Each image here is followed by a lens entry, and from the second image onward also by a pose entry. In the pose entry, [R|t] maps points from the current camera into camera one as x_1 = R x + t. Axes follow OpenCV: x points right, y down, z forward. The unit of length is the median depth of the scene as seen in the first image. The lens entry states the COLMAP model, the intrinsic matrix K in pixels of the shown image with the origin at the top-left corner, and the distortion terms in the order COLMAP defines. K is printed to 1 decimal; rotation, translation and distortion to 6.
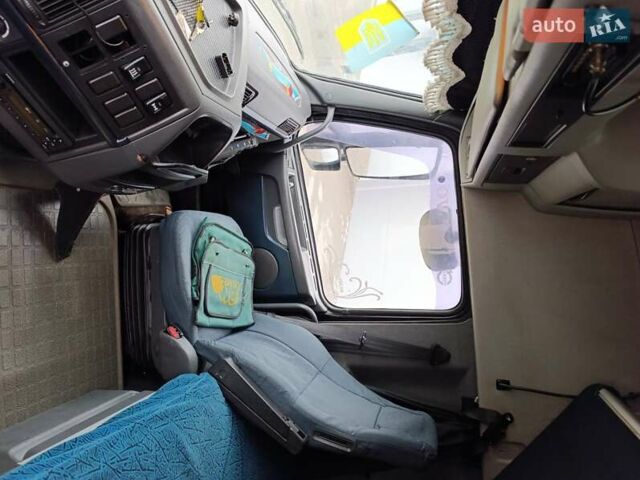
lens RADIAL K [[426.9, 0, 320.0], [0, 426.9, 240.0], [0, 0, 1]] dist [0.007277, -0.001261]
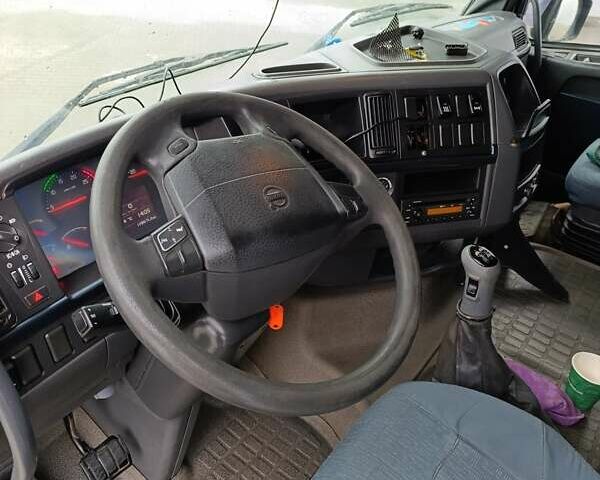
lens RADIAL K [[530.9, 0, 300.0], [0, 530.9, 240.0], [0, 0, 1]] dist [0.084924, -0.163504]
pose [[0.250249, -0.889892, -0.381403, -0.134698], [0.789765, 0.415498, -0.451256, 0.045278], [0.560042, -0.188292, 0.806783, -0.210702]]
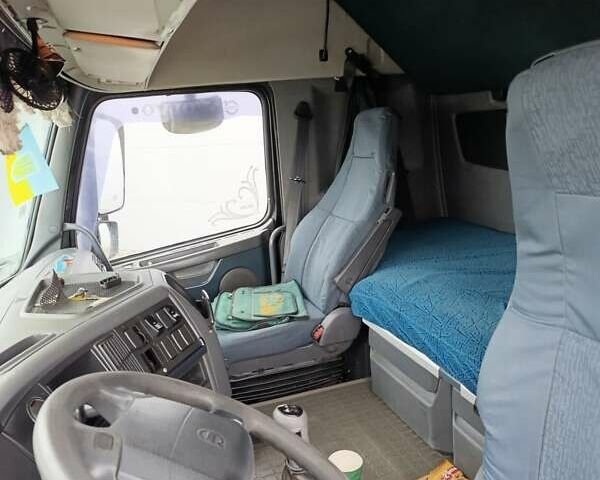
lens RADIAL K [[530.9, 0, 300.0], [0, 530.9, 240.0], [0, 0, 1]] dist [0.084924, -0.163504]
pose [[-0.110512, -0.991792, 0.064306, -0.149479], [0.946059, -0.085147, 0.312606, -0.211759], [-0.304565, 0.095384, 0.947704, -0.295990]]
